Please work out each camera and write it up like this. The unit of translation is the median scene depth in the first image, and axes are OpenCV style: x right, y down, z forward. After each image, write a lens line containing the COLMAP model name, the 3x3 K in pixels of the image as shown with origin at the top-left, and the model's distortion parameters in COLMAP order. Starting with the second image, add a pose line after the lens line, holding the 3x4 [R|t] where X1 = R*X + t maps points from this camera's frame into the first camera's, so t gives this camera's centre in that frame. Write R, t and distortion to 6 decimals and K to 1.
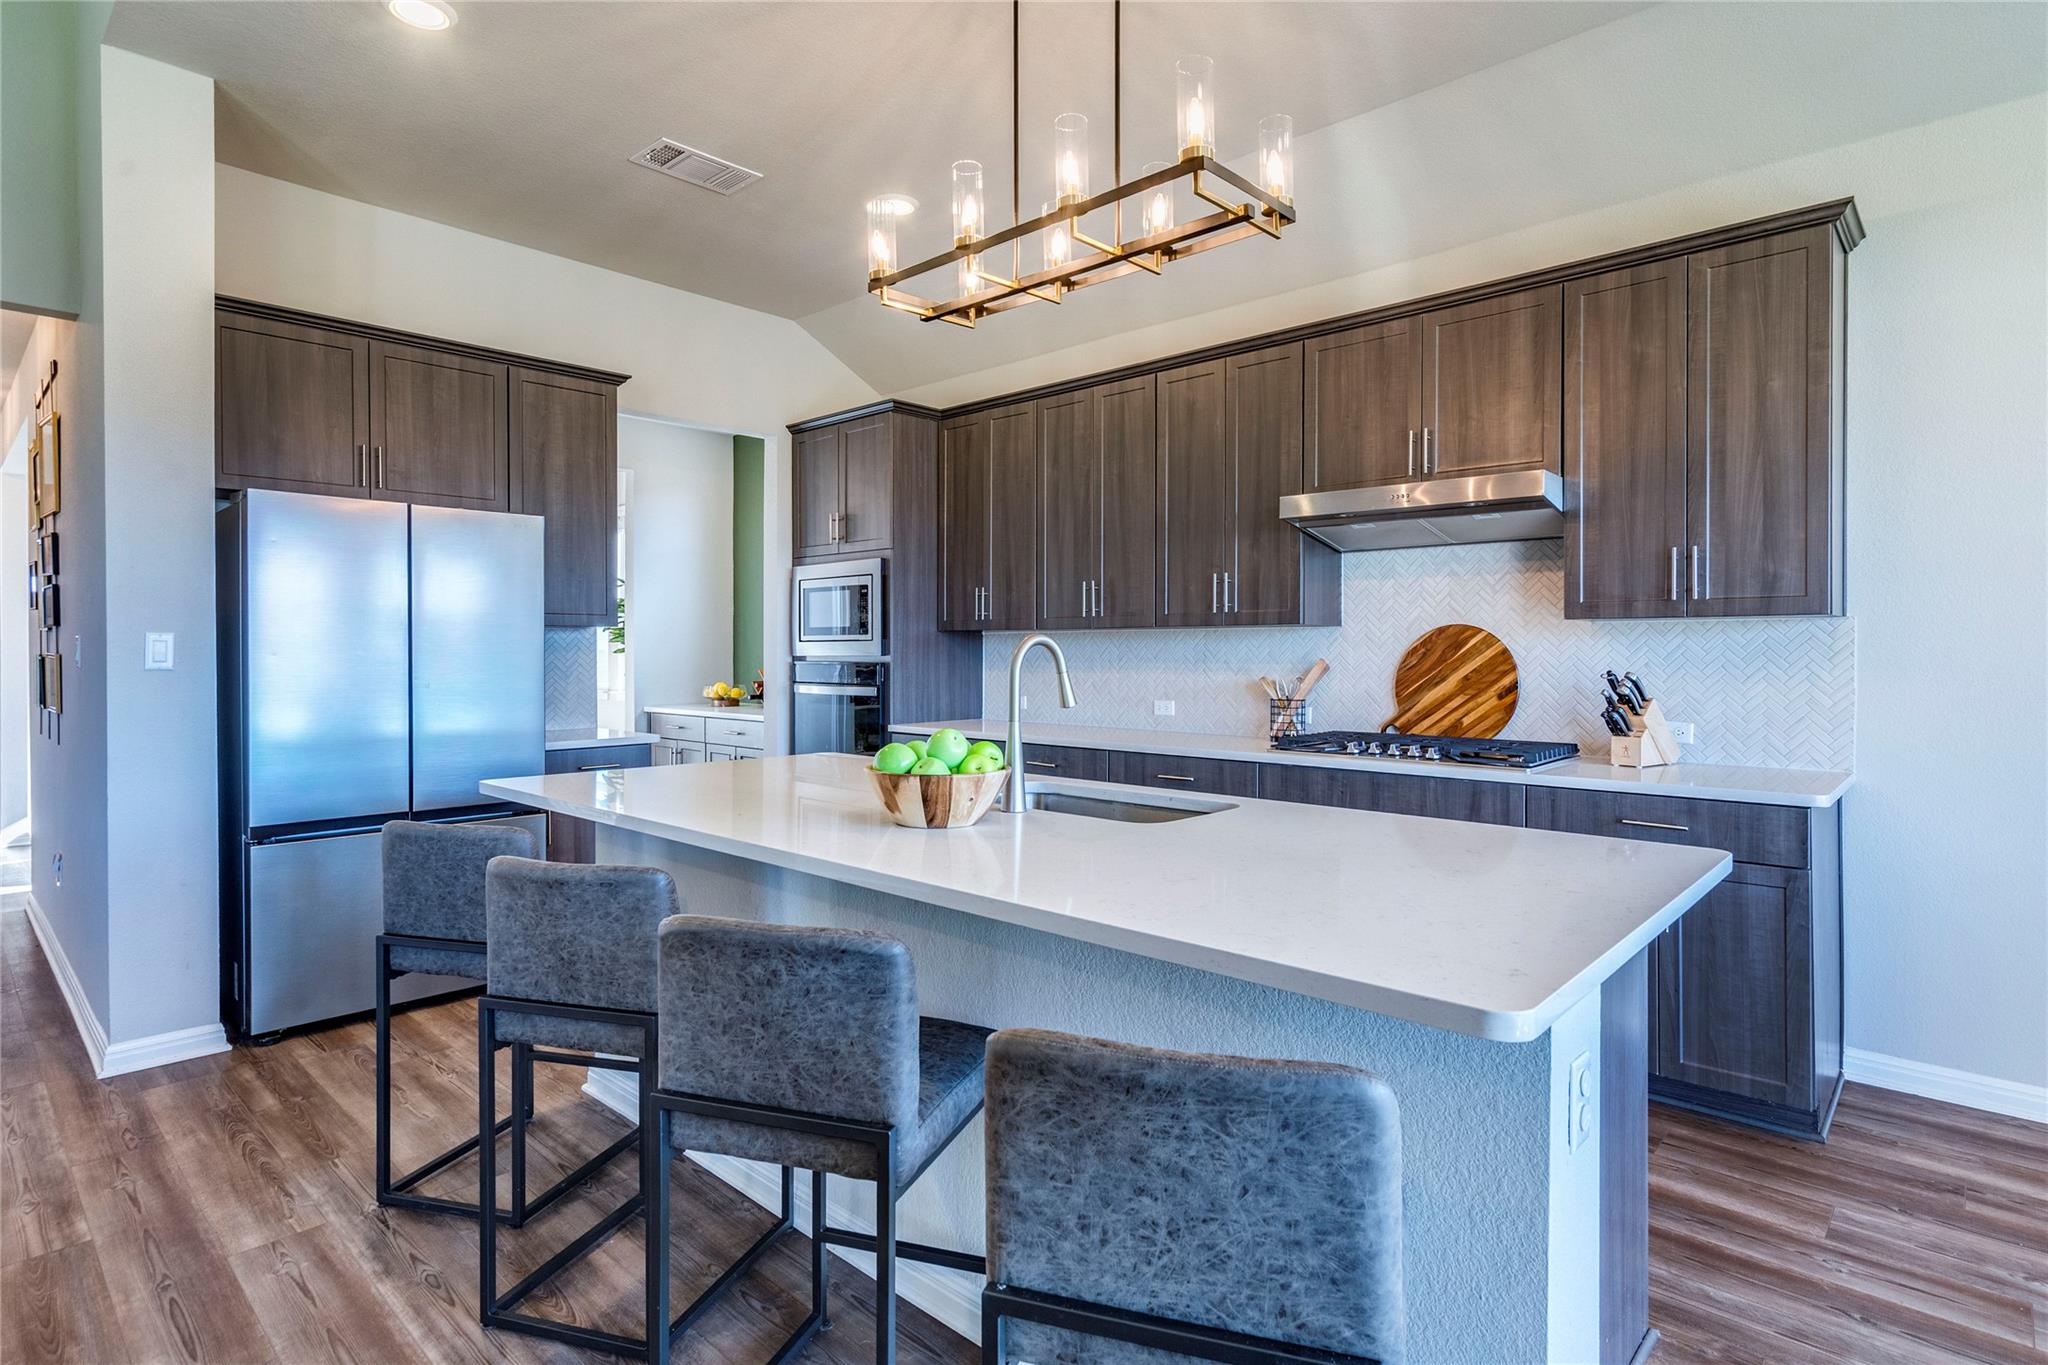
lens RADIAL K [[1043.6, 0, 1087.8], [0, 1043.6, 648.2], [0, 0, 1]] dist [0.003537, 0.002001]
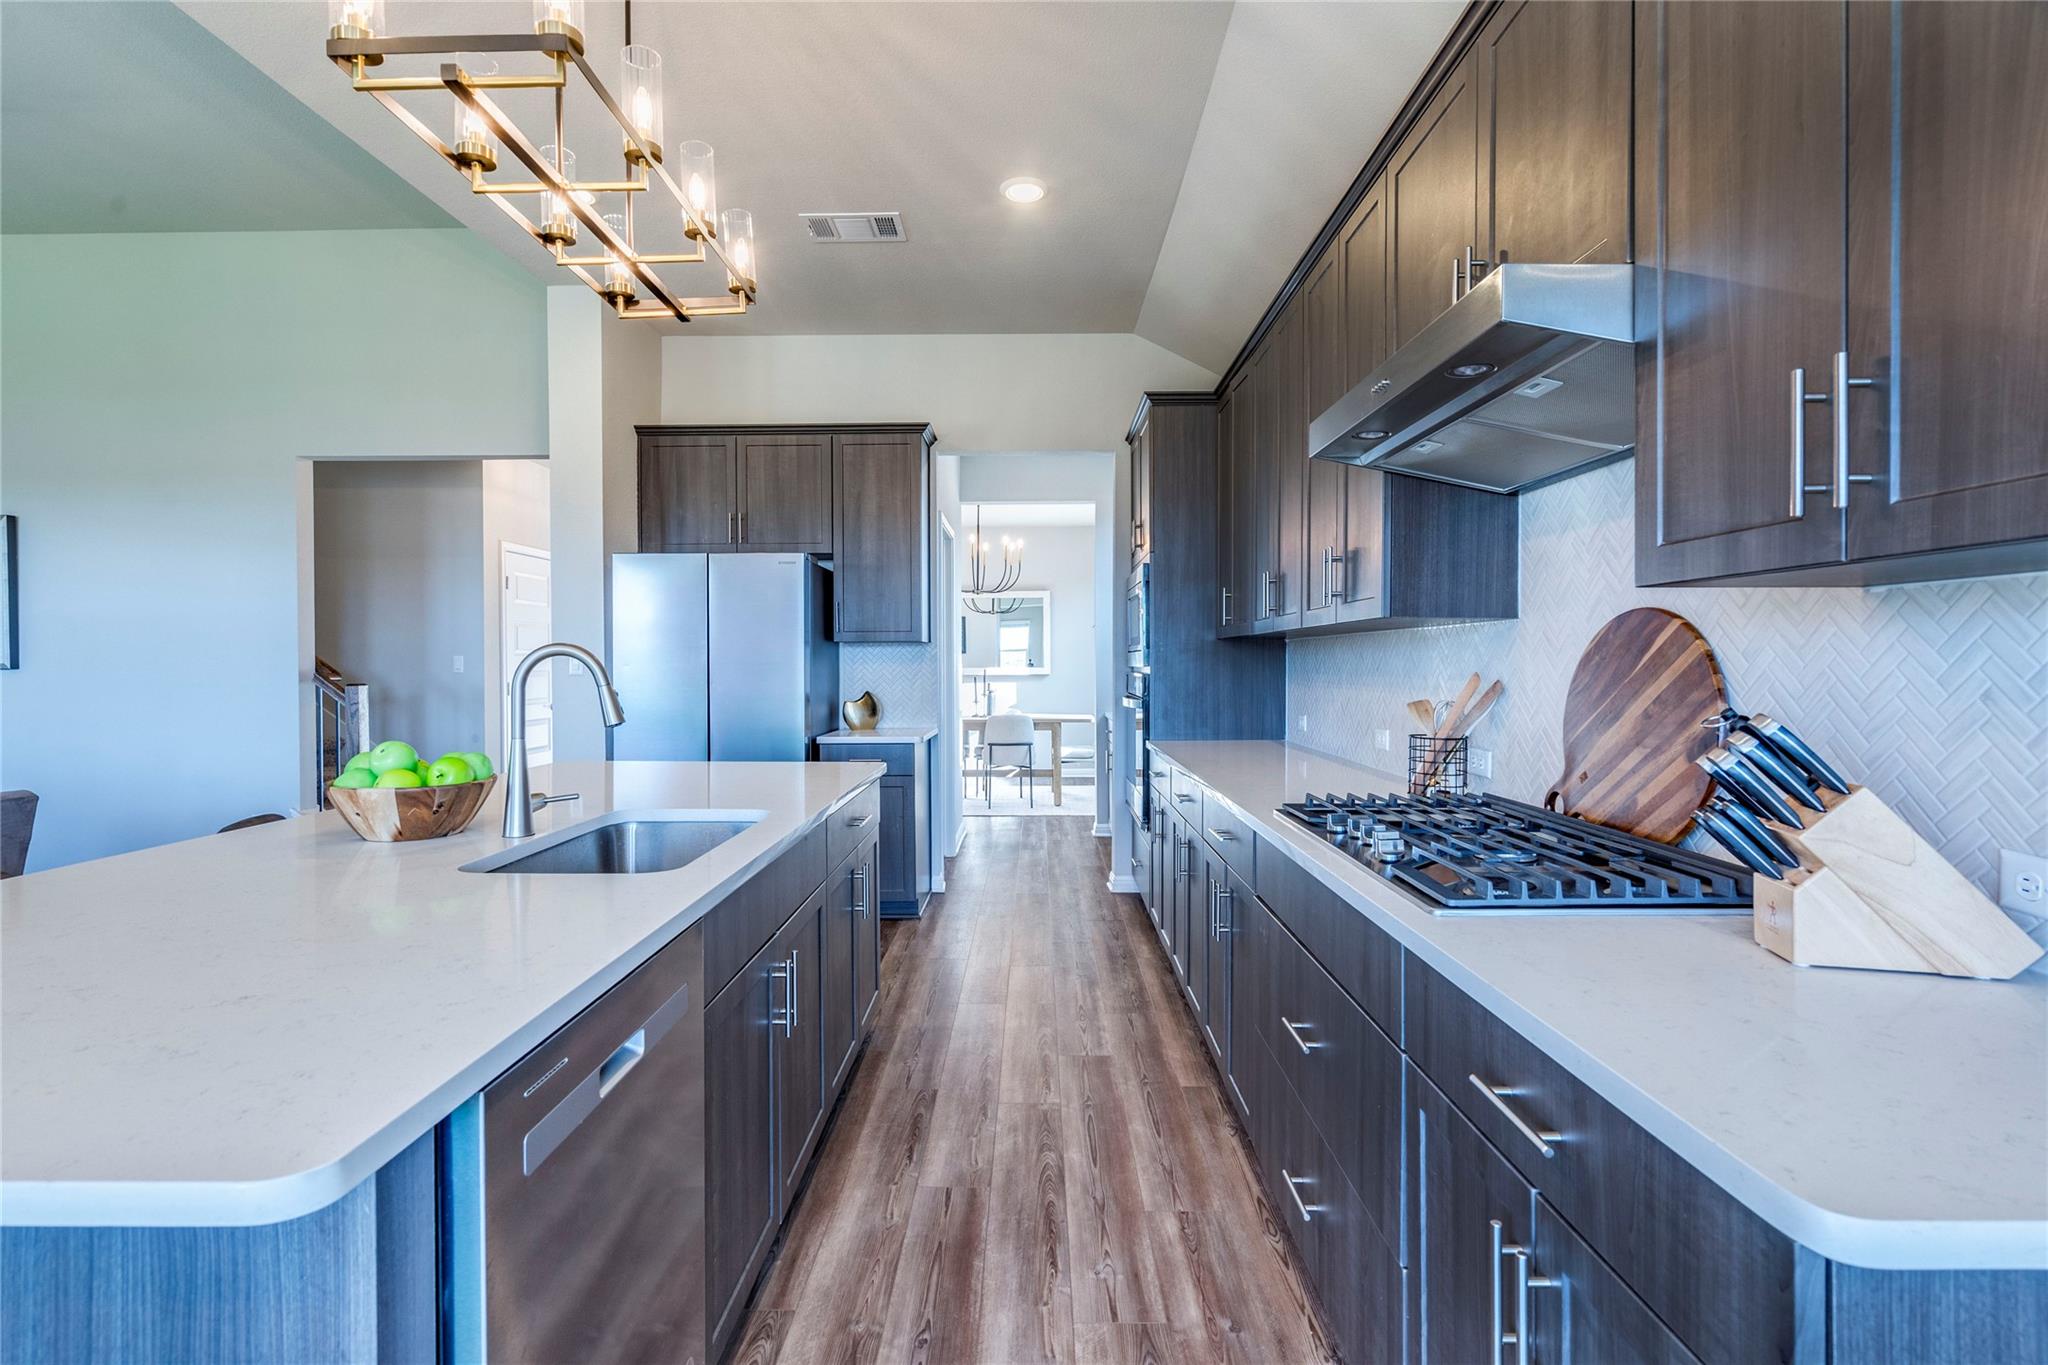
lens RADIAL K [[947.1, 0, 1033.0], [0, 947.1, 680.2], [0, 0, 1]] dist [-0.002519, -0.000073]
pose [[0.658552, 0.011414, -0.752448, 0.492667], [0.006352, 0.999765, 0.020725, 0.001455], [0.752508, -0.018428, 0.658325, 0.462040]]
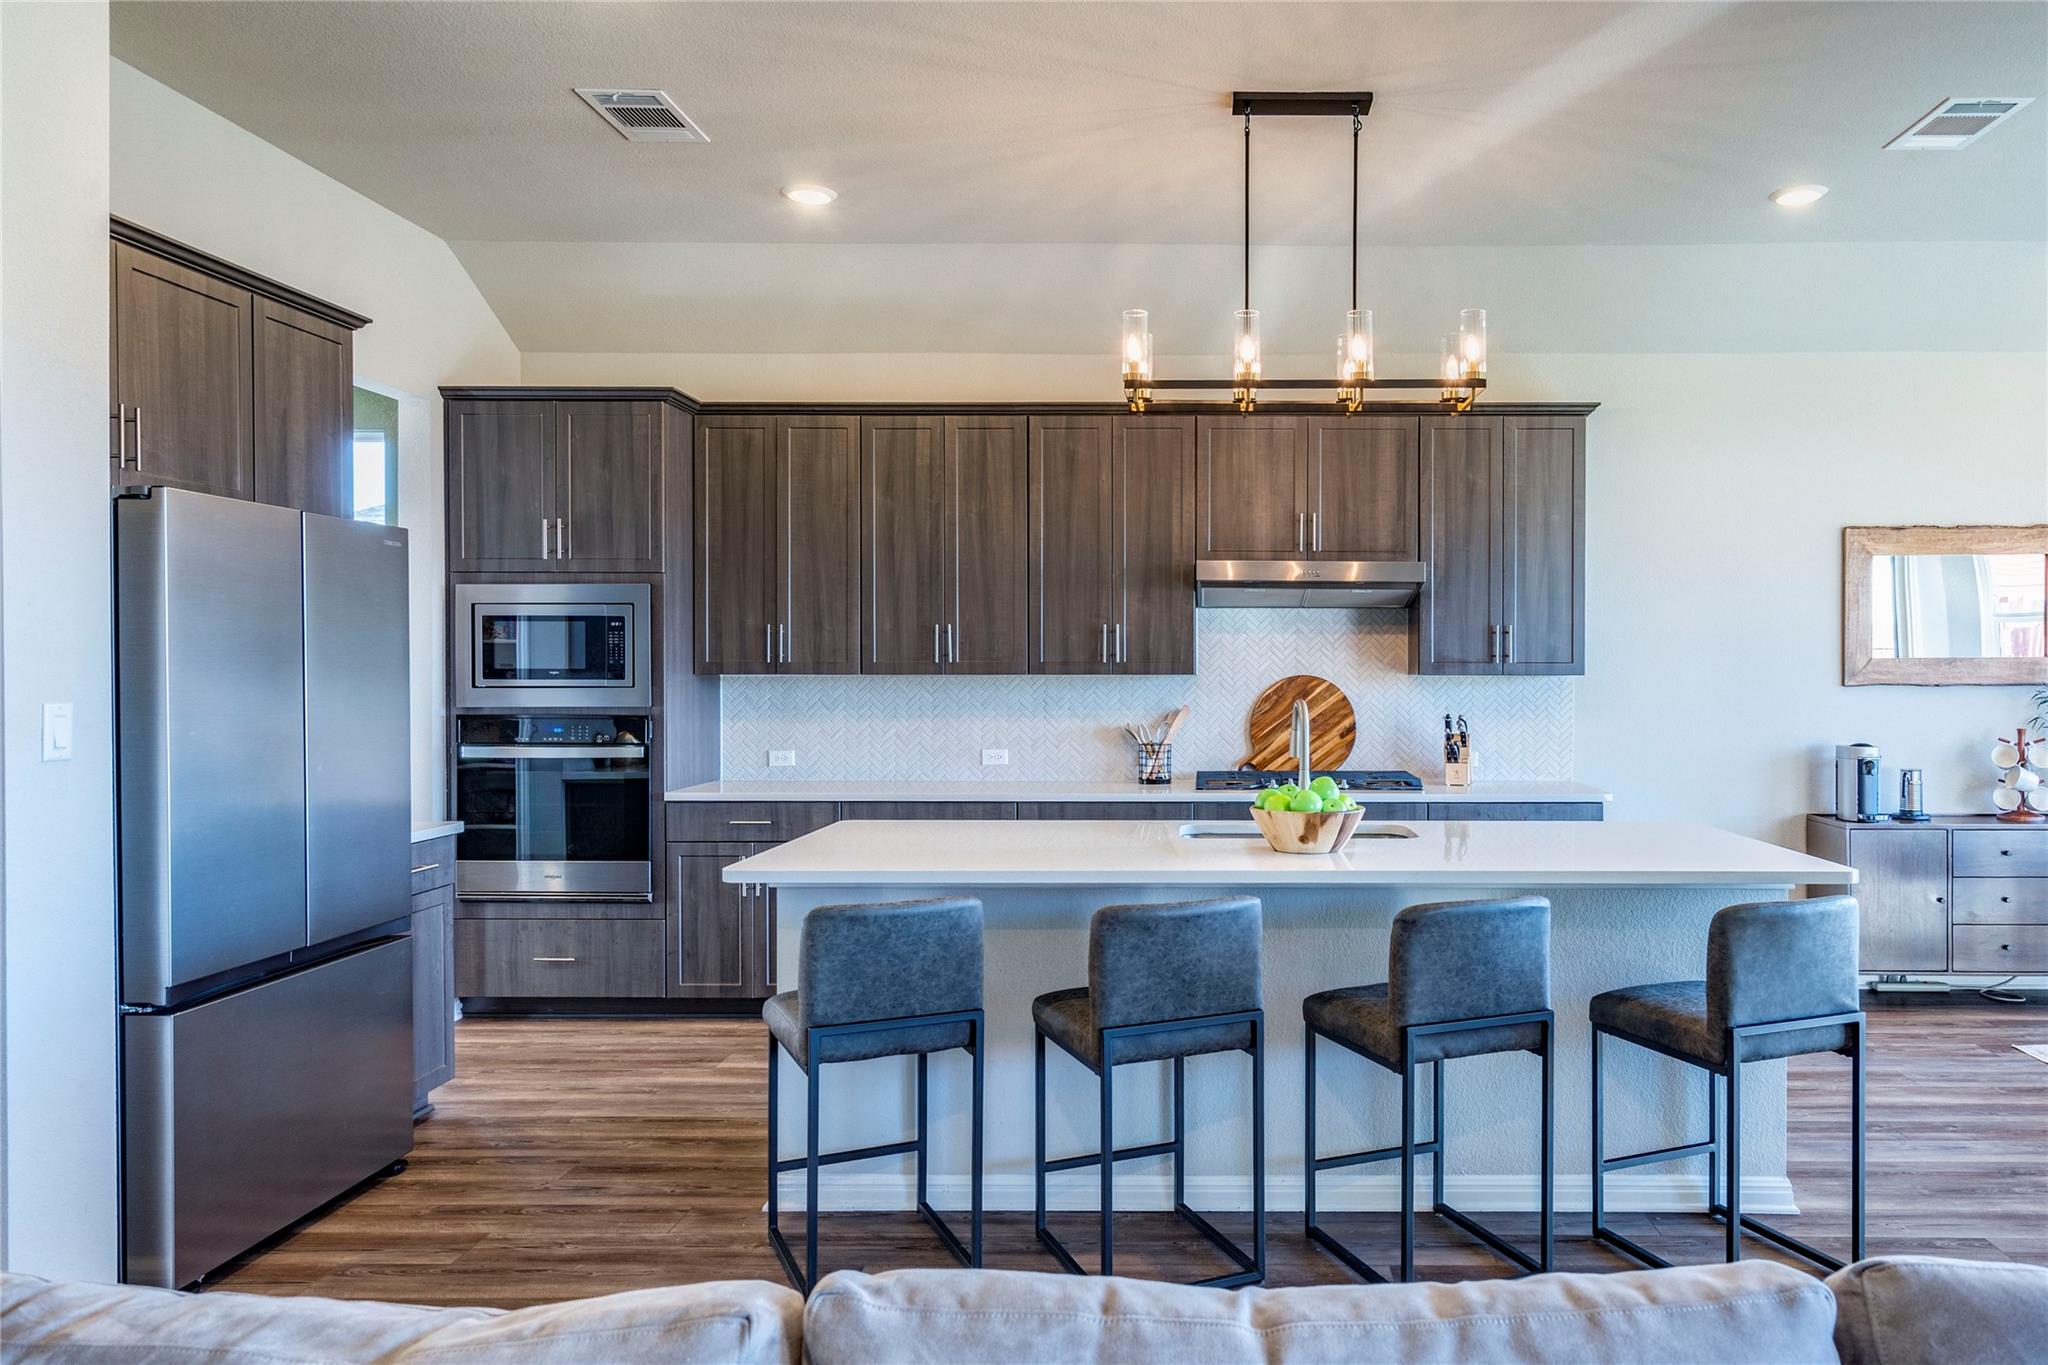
lens RADIAL K [[1515.5, 0, 1151.8], [0, 1515.5, 650.1], [0, 0, 1]] dist [0.012350, 0.005081]
pose [[0.740853, 0.006355, 0.671637, -0.898358], [-0.003314, 0.999978, -0.005806, -0.039839], [-0.671659, 0.002075, 0.740857, -0.146557]]
